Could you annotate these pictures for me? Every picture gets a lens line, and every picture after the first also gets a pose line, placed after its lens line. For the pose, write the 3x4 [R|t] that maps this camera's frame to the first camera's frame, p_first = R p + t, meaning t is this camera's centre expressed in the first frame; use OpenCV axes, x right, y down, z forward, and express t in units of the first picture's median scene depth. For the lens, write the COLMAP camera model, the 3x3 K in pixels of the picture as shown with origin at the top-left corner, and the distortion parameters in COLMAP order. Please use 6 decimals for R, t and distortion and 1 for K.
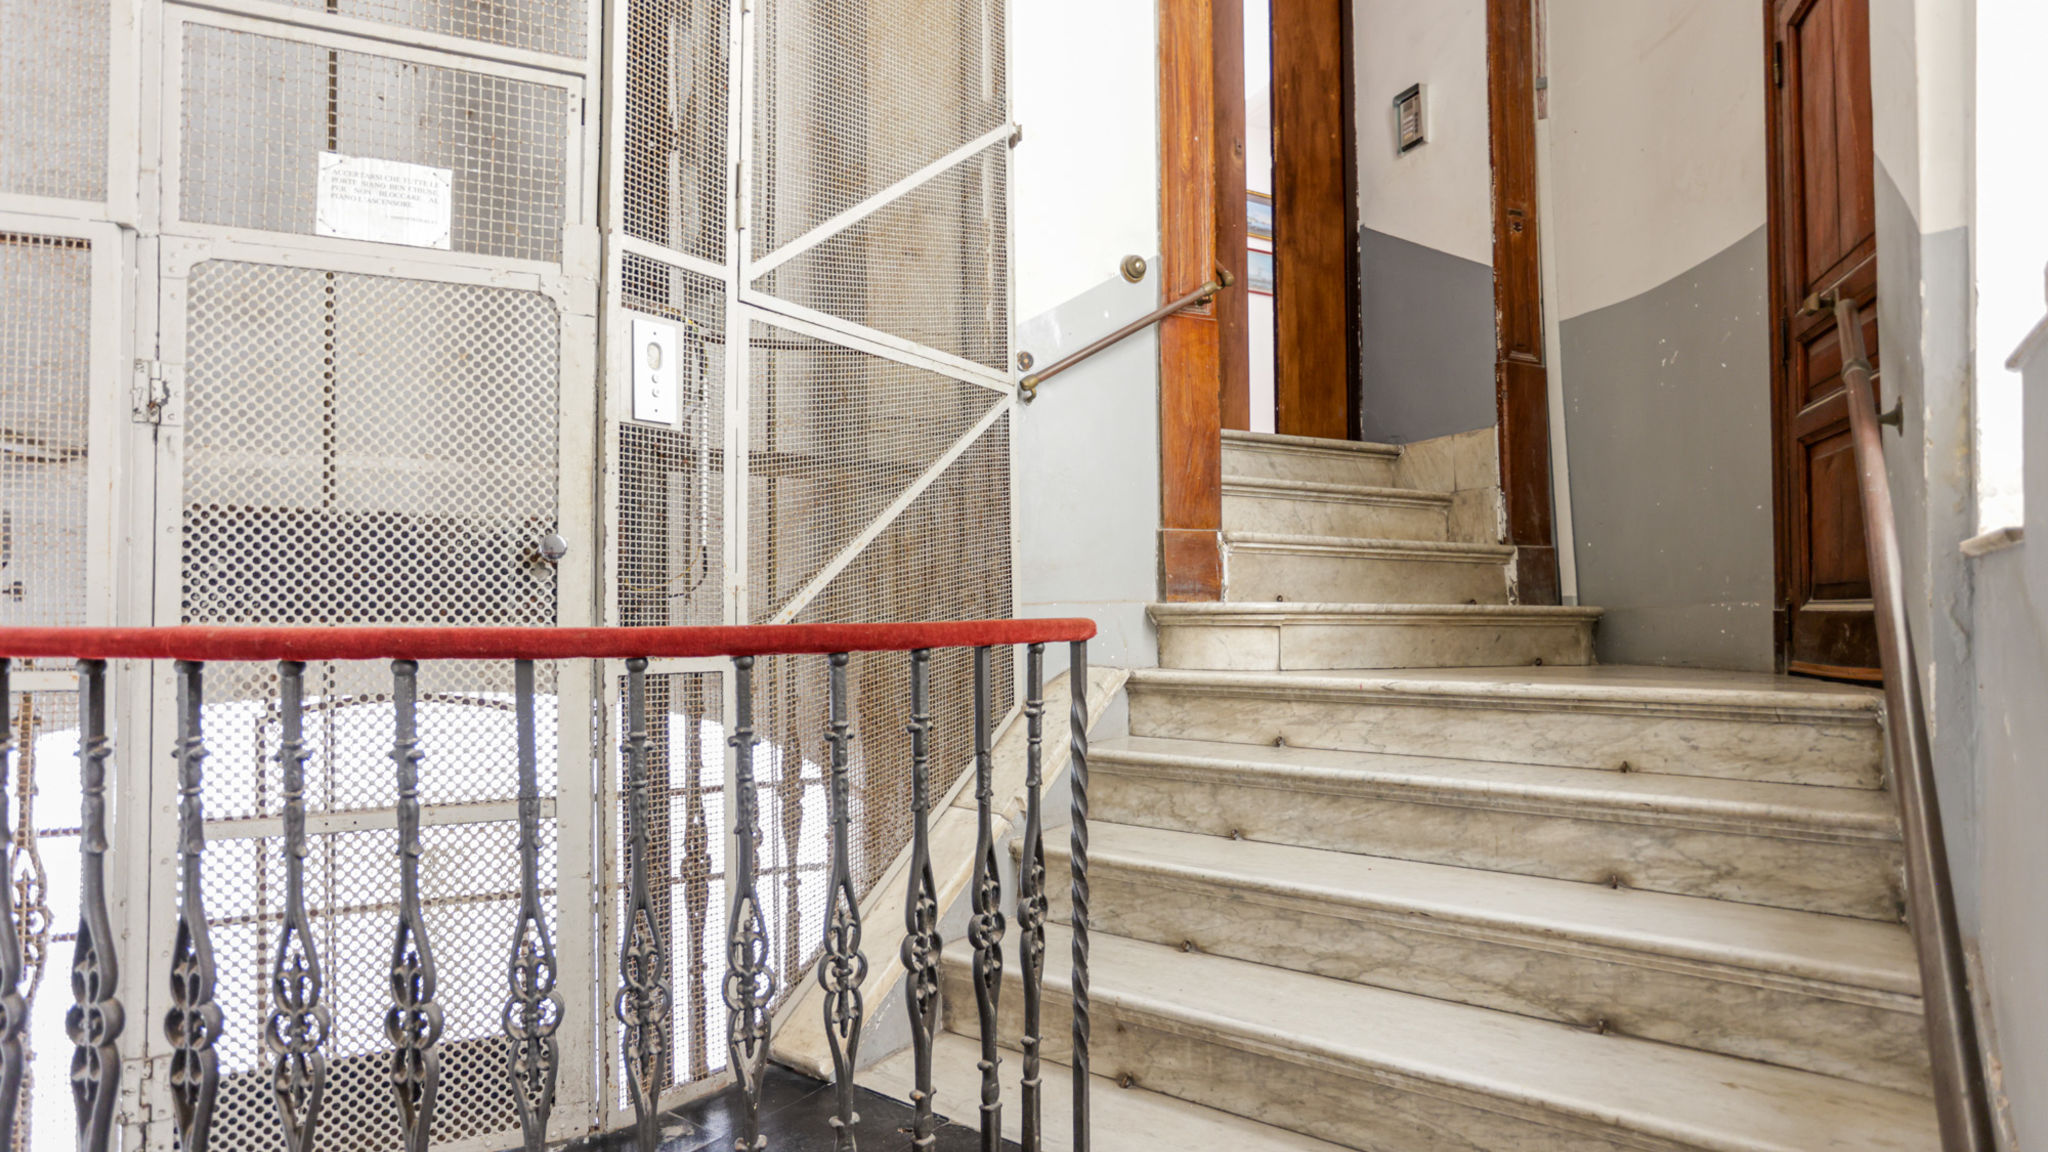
lens RADIAL K [[1348.6, 0, 1024.0], [0, 1348.6, 576.0], [0, 0, 1]] dist [-0.089146, 0.086052]
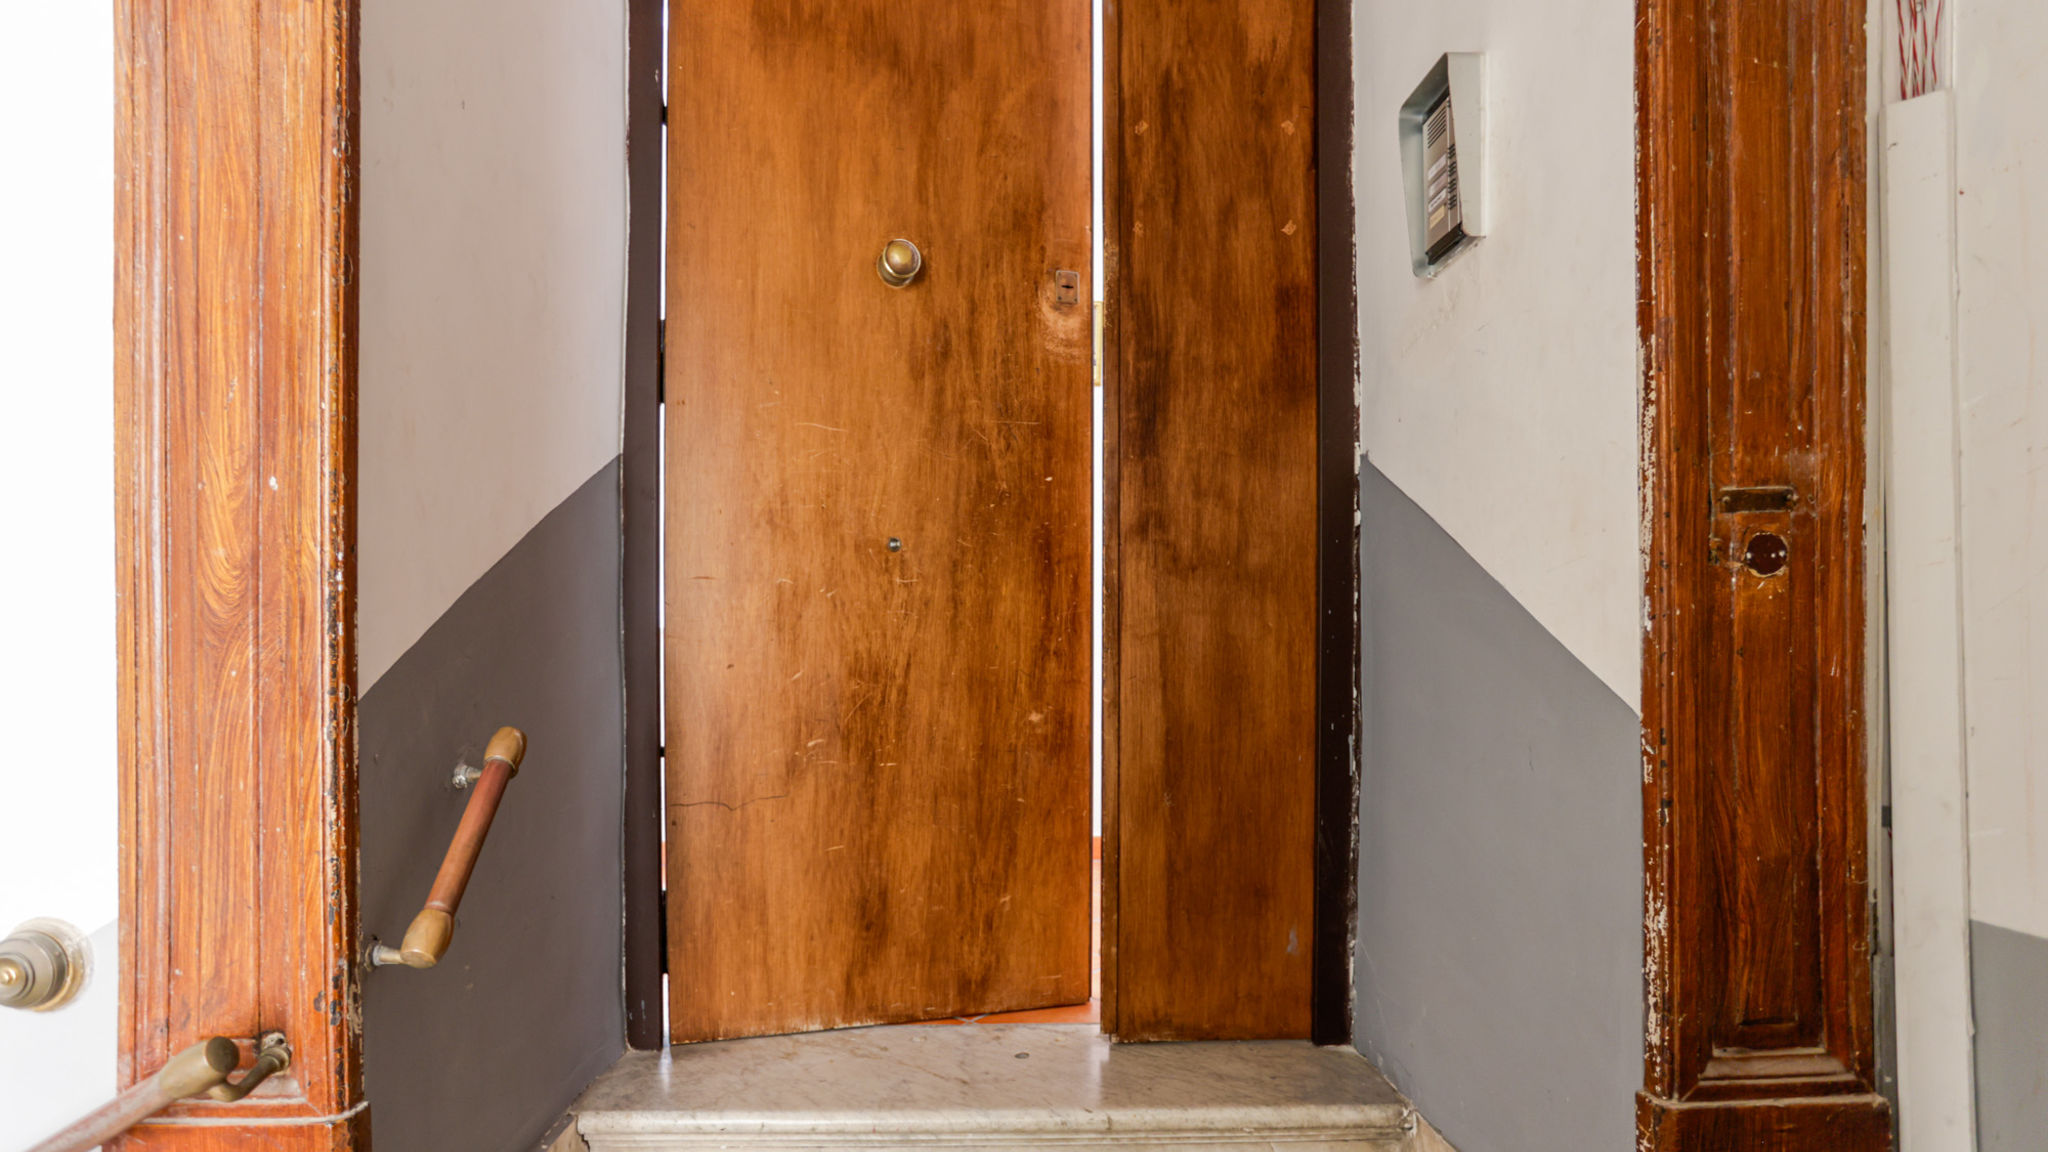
lens RADIAL K [[1063.3, 0, 1024.0], [0, 1063.3, 576.0], [0, 0, 1]] dist [-0.001895, -0.000318]
pose [[0.898869, -0.003499, -0.438204, 0.369799], [0.031409, 0.997911, 0.056460, -0.306246], [0.437091, -0.064513, 0.897101, 0.836049]]
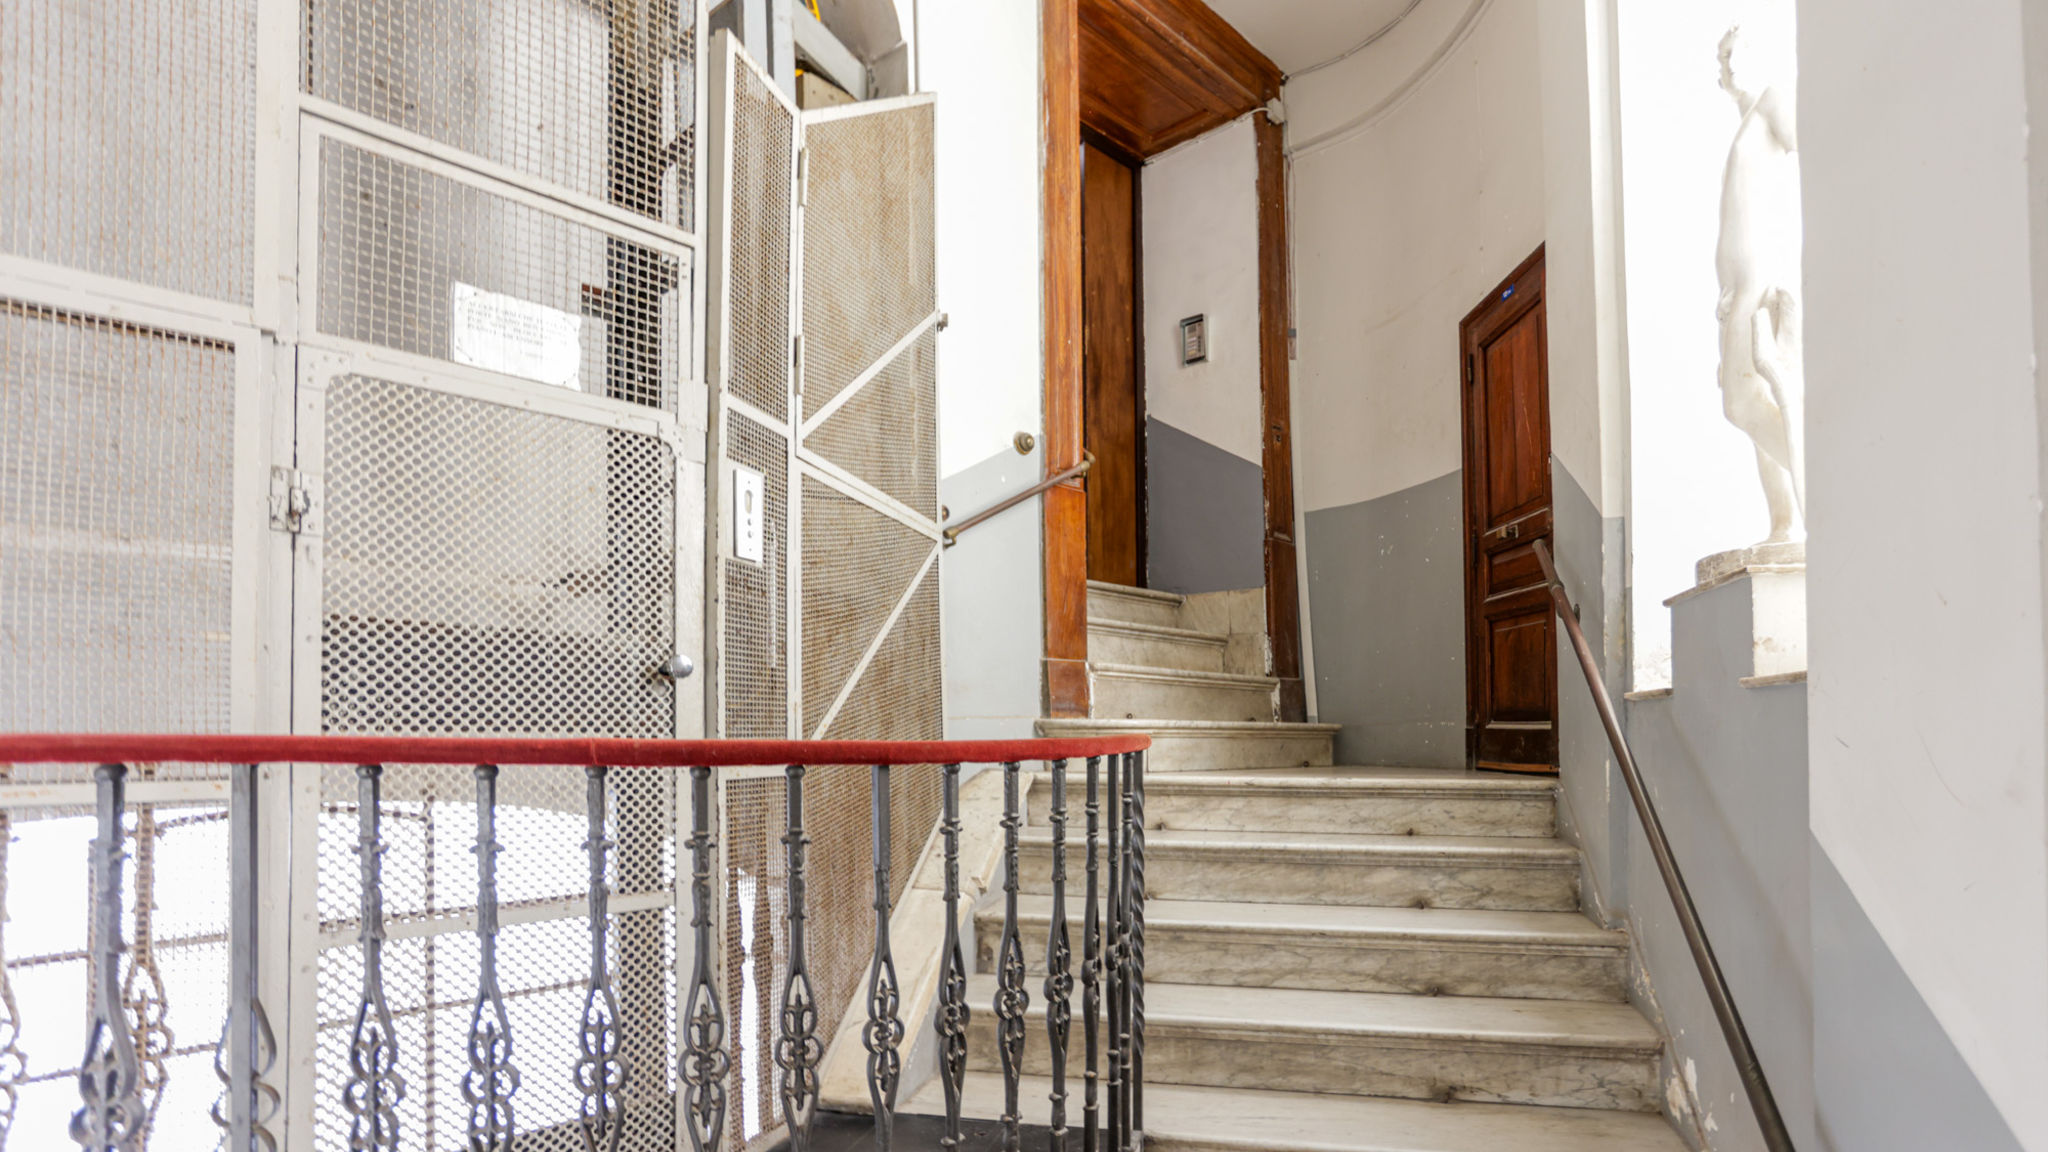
lens RADIAL K [[1864.5, 0, 1024.0], [0, 1864.5, 576.0], [0, 0, 1]] dist [-0.157301, 0.336754]
pose [[0.837959, 0.049208, 0.543510, -0.950236], [-0.024341, 0.998305, -0.052857, -0.022143], [-0.545190, 0.031063, 0.837737, -0.470503]]
